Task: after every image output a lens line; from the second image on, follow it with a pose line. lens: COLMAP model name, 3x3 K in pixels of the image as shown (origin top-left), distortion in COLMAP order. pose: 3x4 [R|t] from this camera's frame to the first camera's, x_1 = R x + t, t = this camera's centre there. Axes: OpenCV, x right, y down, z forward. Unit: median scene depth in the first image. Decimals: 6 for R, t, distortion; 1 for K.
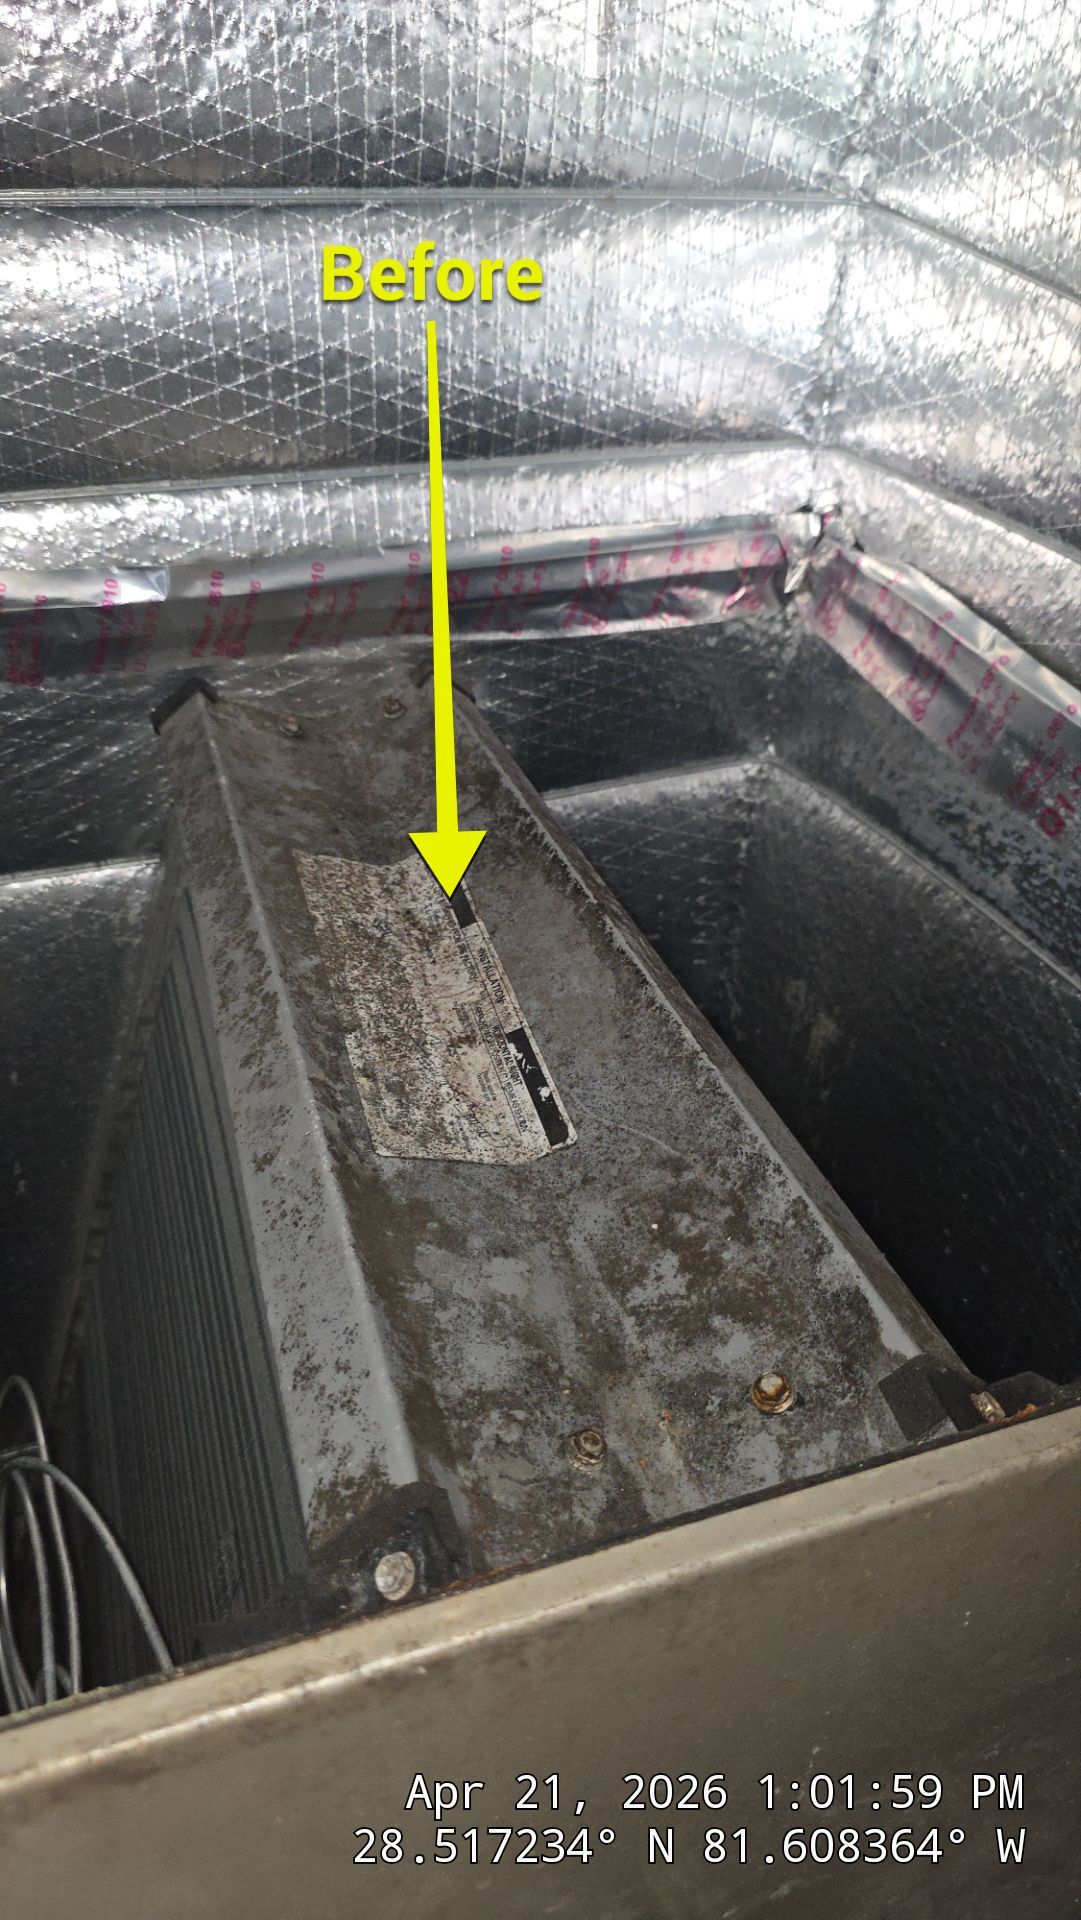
lens RADIAL K [[1343.0, 0, 516.7], [0, 1343.0, 922.7], [0, 0, 1]] dist [0.041463, -0.044539]
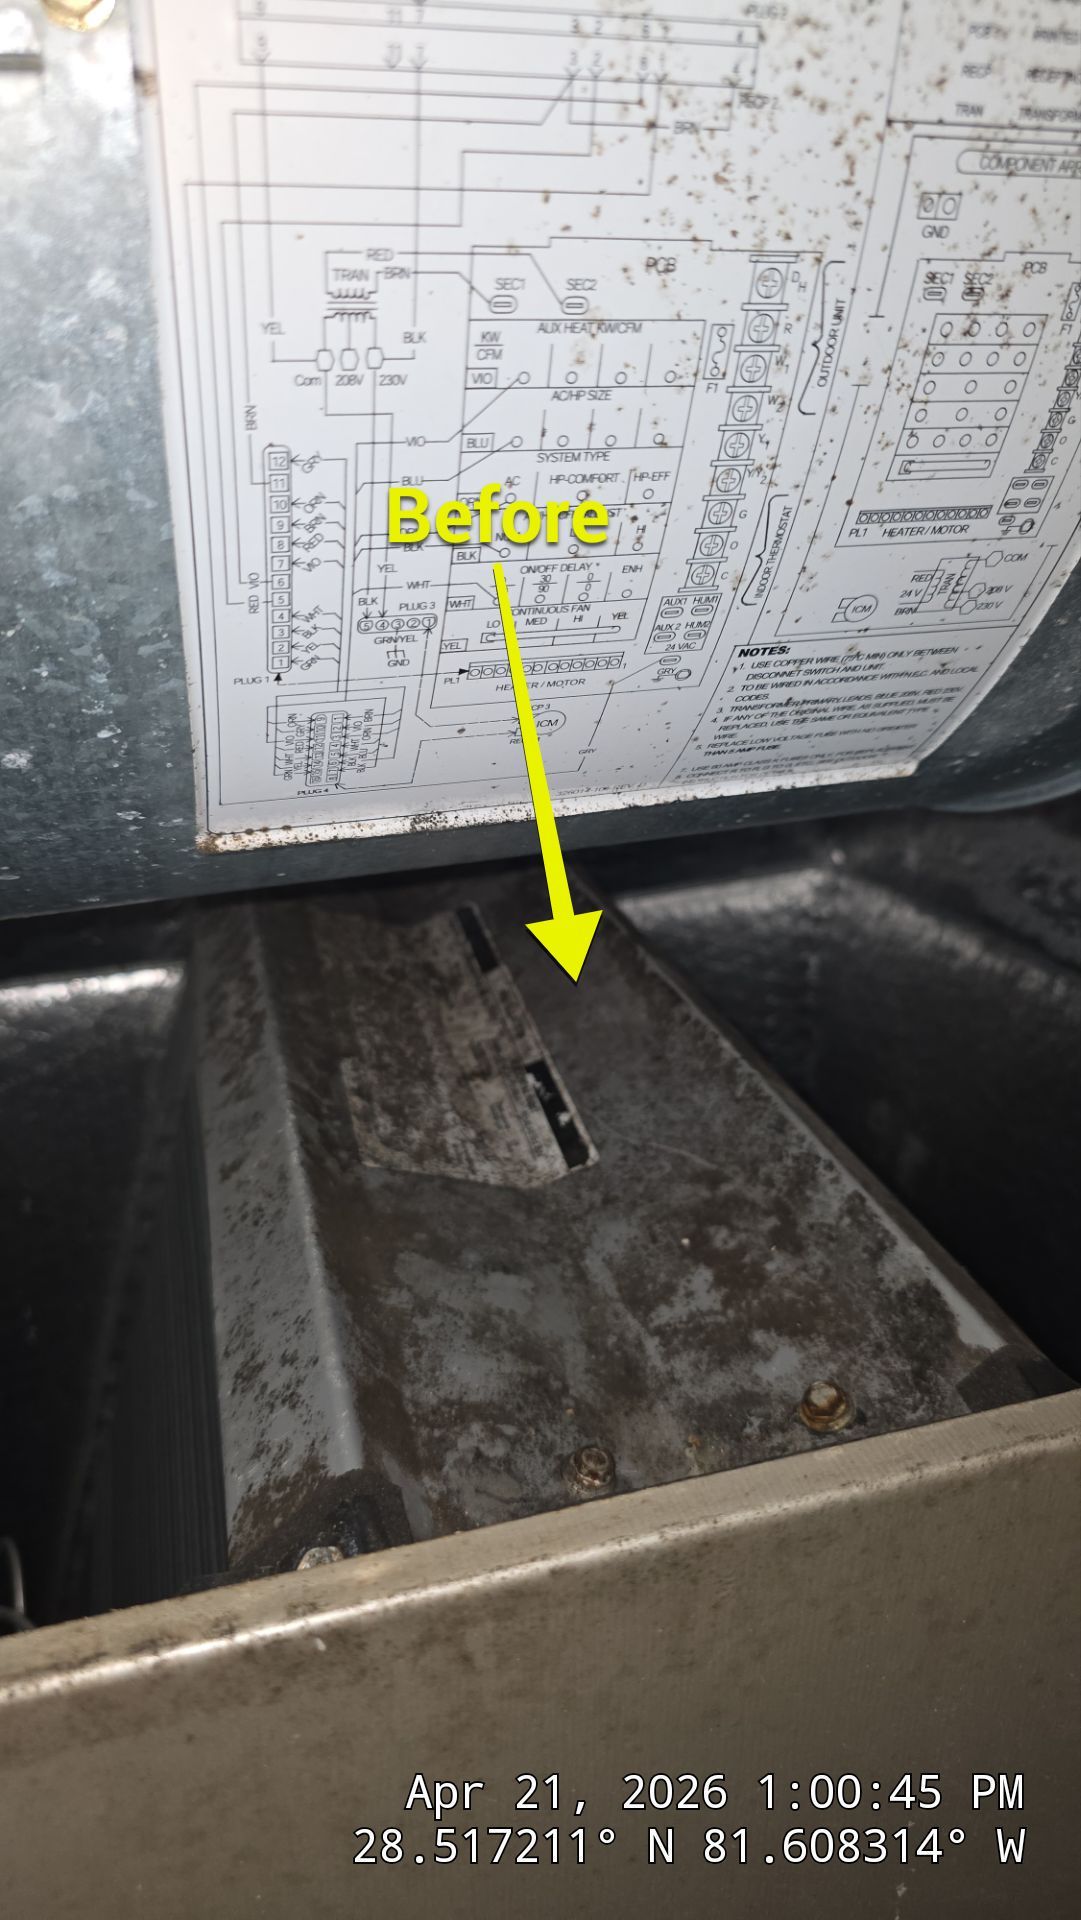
lens RADIAL K [[1343.0, 0, 530.2], [0, 1343.0, 961.2], [0, 0, 1]] dist [0.041463, -0.044539]
pose [[0.997598, -0.021427, -0.065874, 0.066877], [0.009106, 0.983269, -0.181931, 0.211589], [0.068670, 0.180894, 0.981102, 0.141195]]
